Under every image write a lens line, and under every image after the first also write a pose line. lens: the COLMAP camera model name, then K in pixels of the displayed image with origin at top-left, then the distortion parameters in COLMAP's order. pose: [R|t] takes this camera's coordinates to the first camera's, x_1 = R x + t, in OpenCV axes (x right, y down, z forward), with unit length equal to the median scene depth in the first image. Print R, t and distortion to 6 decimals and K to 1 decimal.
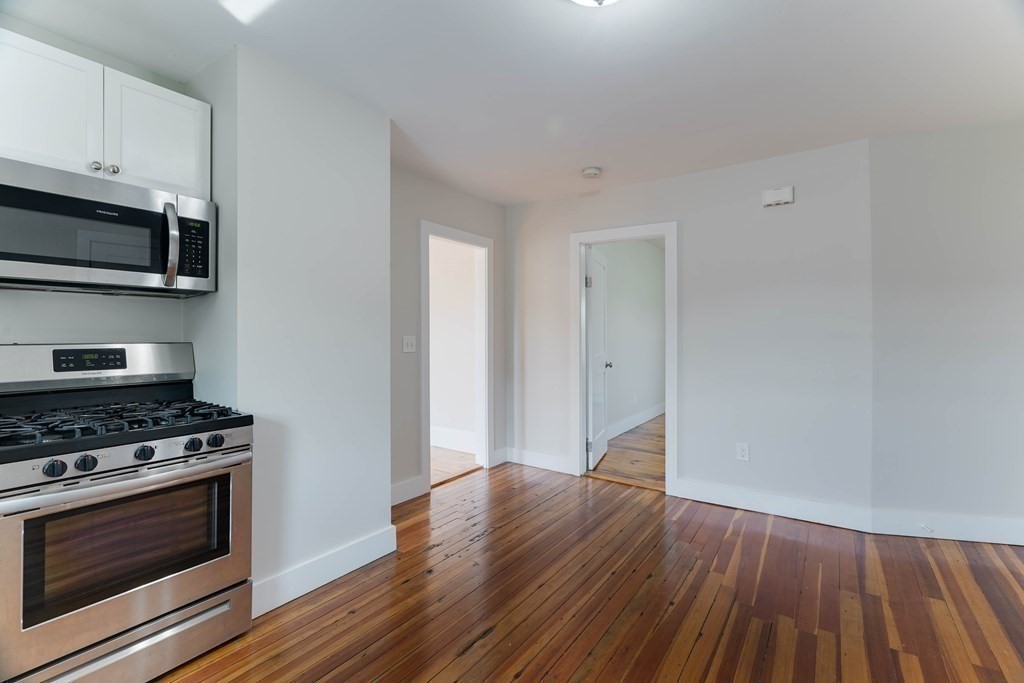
lens RADIAL K [[466.1, 0, 514.5], [0, 466.1, 332.2], [0, 0, 1]] dist [-0.000348, -0.000454]
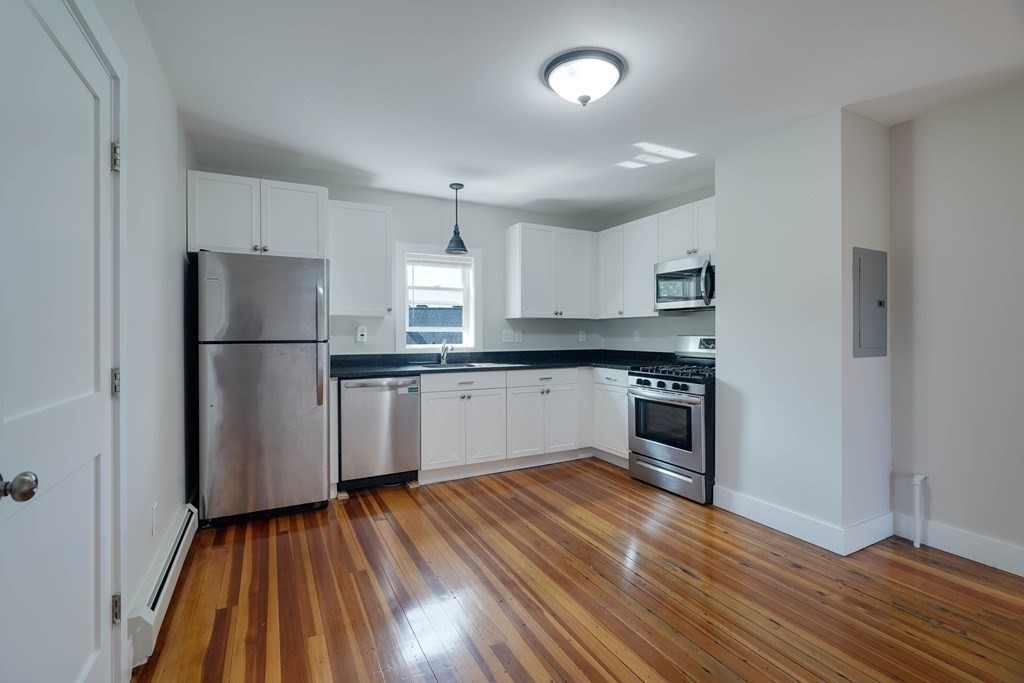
lens RADIAL K [[481.8, 0, 522.4], [0, 481.8, 336.5], [0, 0, 1]] dist [0.001298, -0.000004]
pose [[-0.454100, 0.005534, -0.890933, 0.897490], [0.005800, 0.999978, 0.003255, 0.010141], [0.890932, -0.003689, -0.454122, 0.839882]]
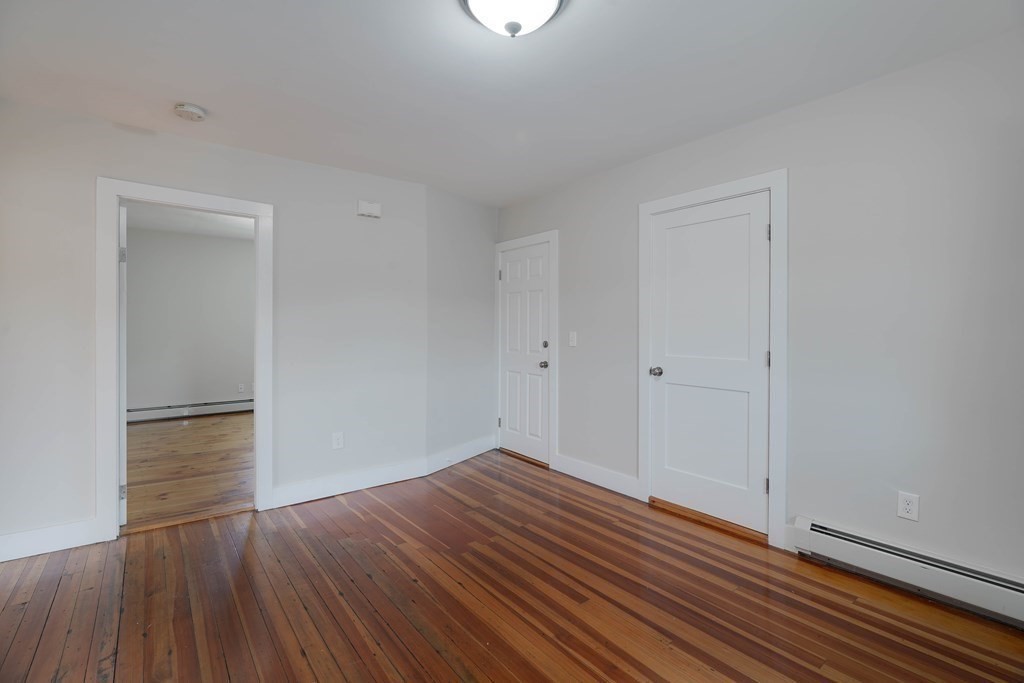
lens RADIAL K [[466.1, 0, 514.5], [0, 466.1, 332.2], [0, 0, 1]] dist [-0.000348, -0.000454]
pose [[0.305473, -0.005130, 0.952187, -0.488502], [-0.005298, 0.999961, 0.007087, -0.000174], [-0.952186, -0.007210, 0.305434, 0.363743]]
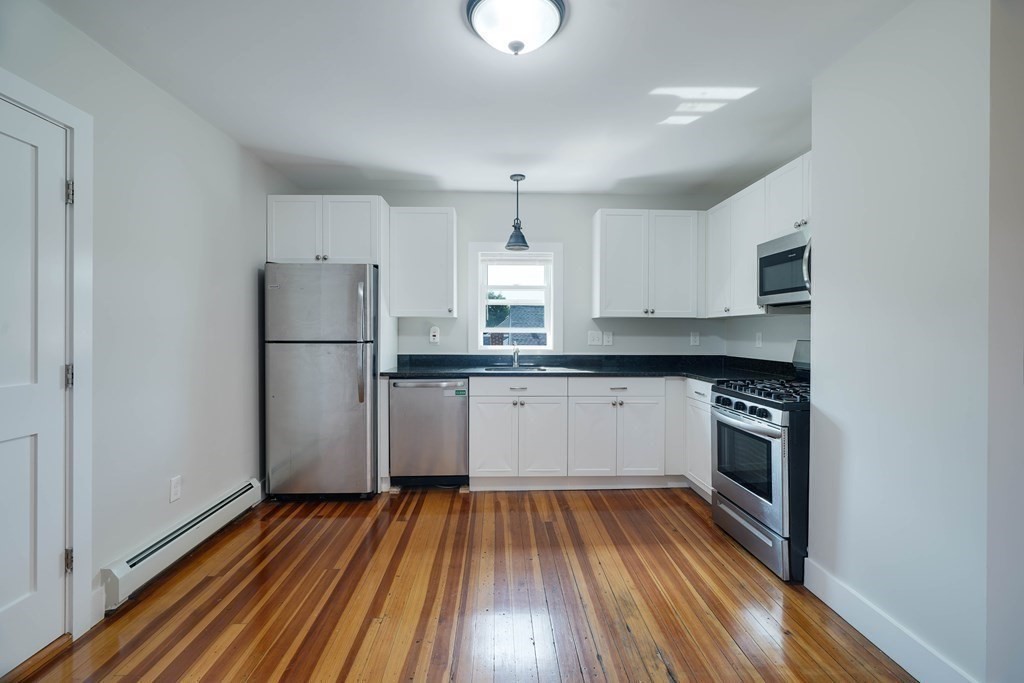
lens RADIAL K [[484.6, 0, 513.0], [0, 484.6, 333.3], [0, 0, 1]] dist [0.000367, 0.000149]
pose [[-0.805611, -0.001237, -0.592444, 0.509134], [-0.002351, 0.999997, 0.001110, -0.001500], [0.592440, 0.002287, -0.805611, 1.101751]]
